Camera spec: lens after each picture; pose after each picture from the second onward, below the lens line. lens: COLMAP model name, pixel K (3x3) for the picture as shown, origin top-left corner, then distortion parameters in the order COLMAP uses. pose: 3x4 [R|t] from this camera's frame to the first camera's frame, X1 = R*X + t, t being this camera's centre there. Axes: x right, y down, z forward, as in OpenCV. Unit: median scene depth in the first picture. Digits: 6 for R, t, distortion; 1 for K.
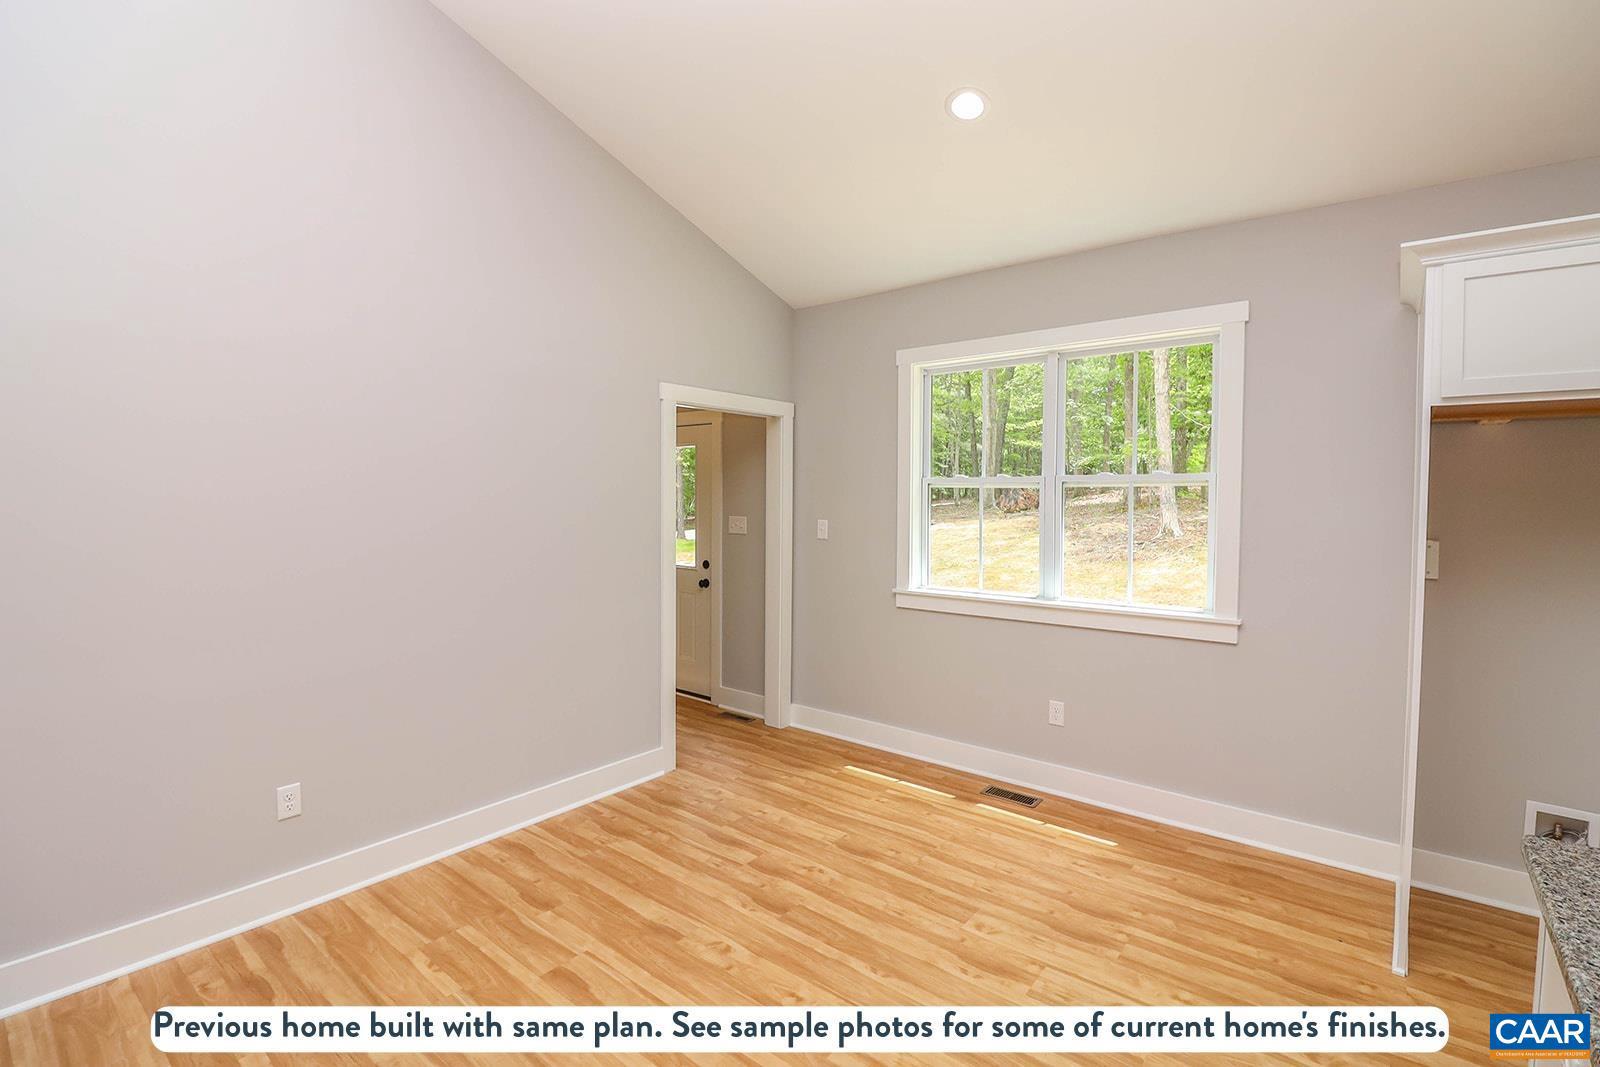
lens RADIAL K [[737.5, 0, 801.2], [0, 737.5, 523.8], [0, 0, 1]] dist [-0.020105, -0.001396]
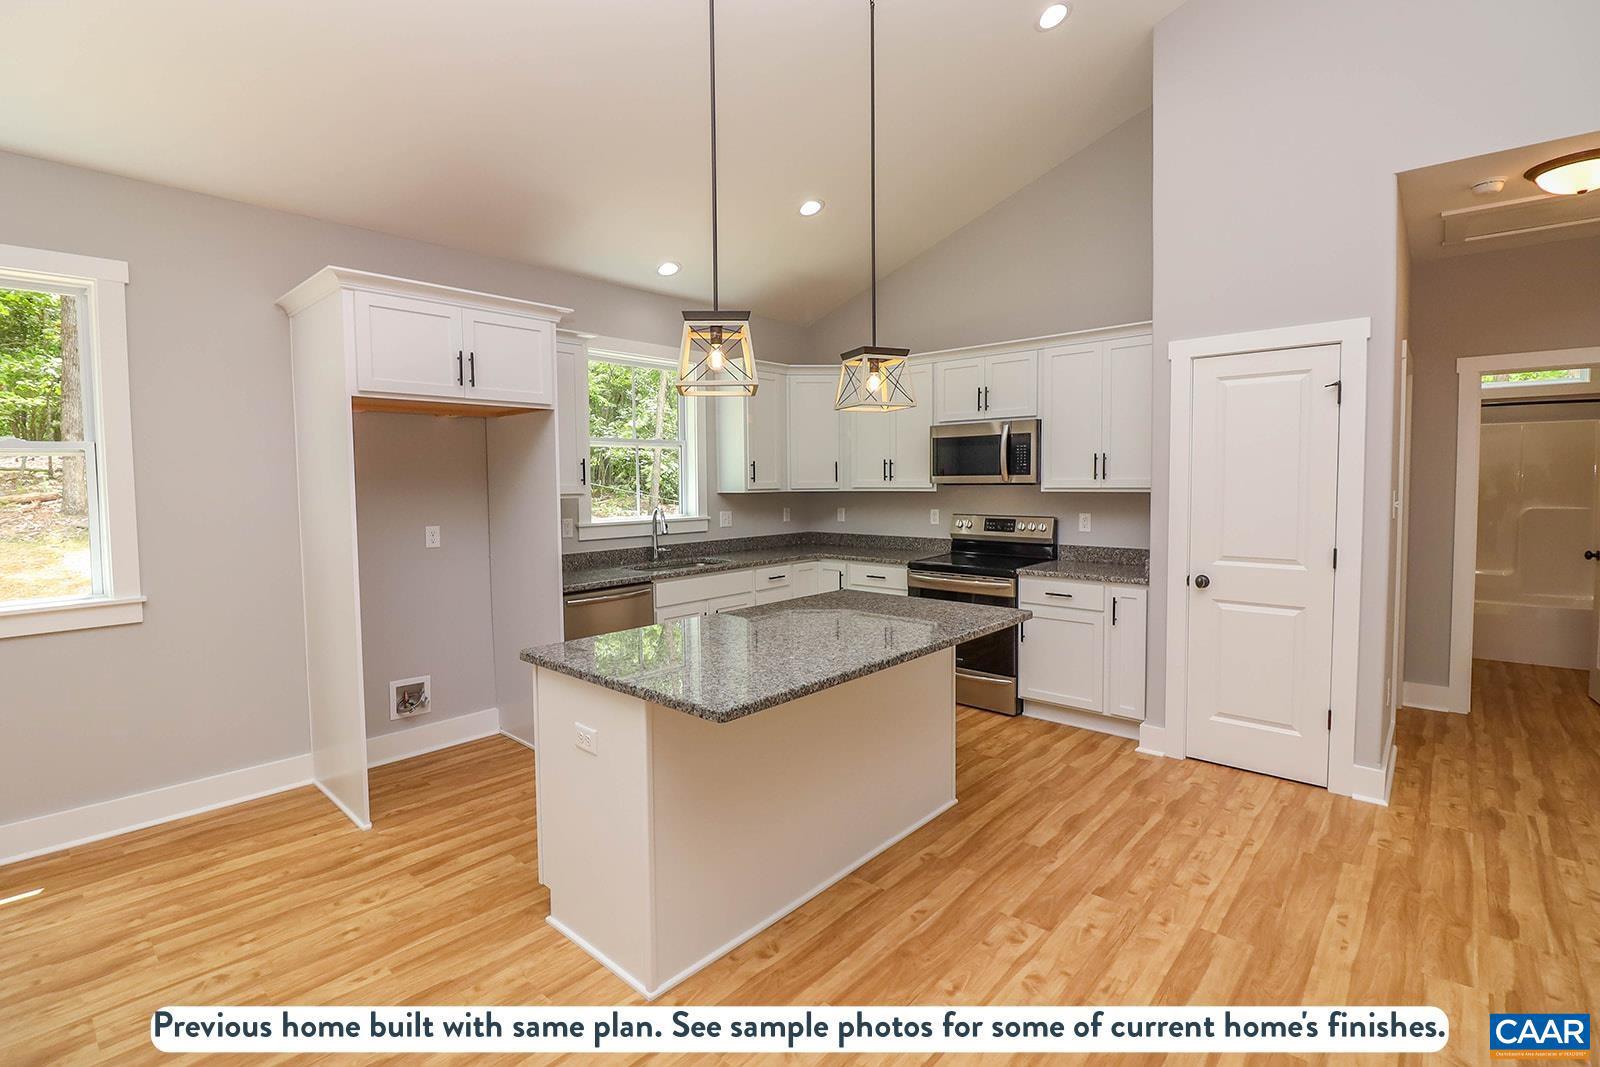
lens RADIAL K [[737.5, 0, 798.4], [0, 737.5, 530.5], [0, 0, 1]] dist [-0.020105, -0.001396]
pose [[0.049175, -0.073252, 0.996100, -0.354000], [0.047705, 0.996341, 0.070915, 0.021672], [-0.997650, 0.044032, 0.052490, 0.101752]]
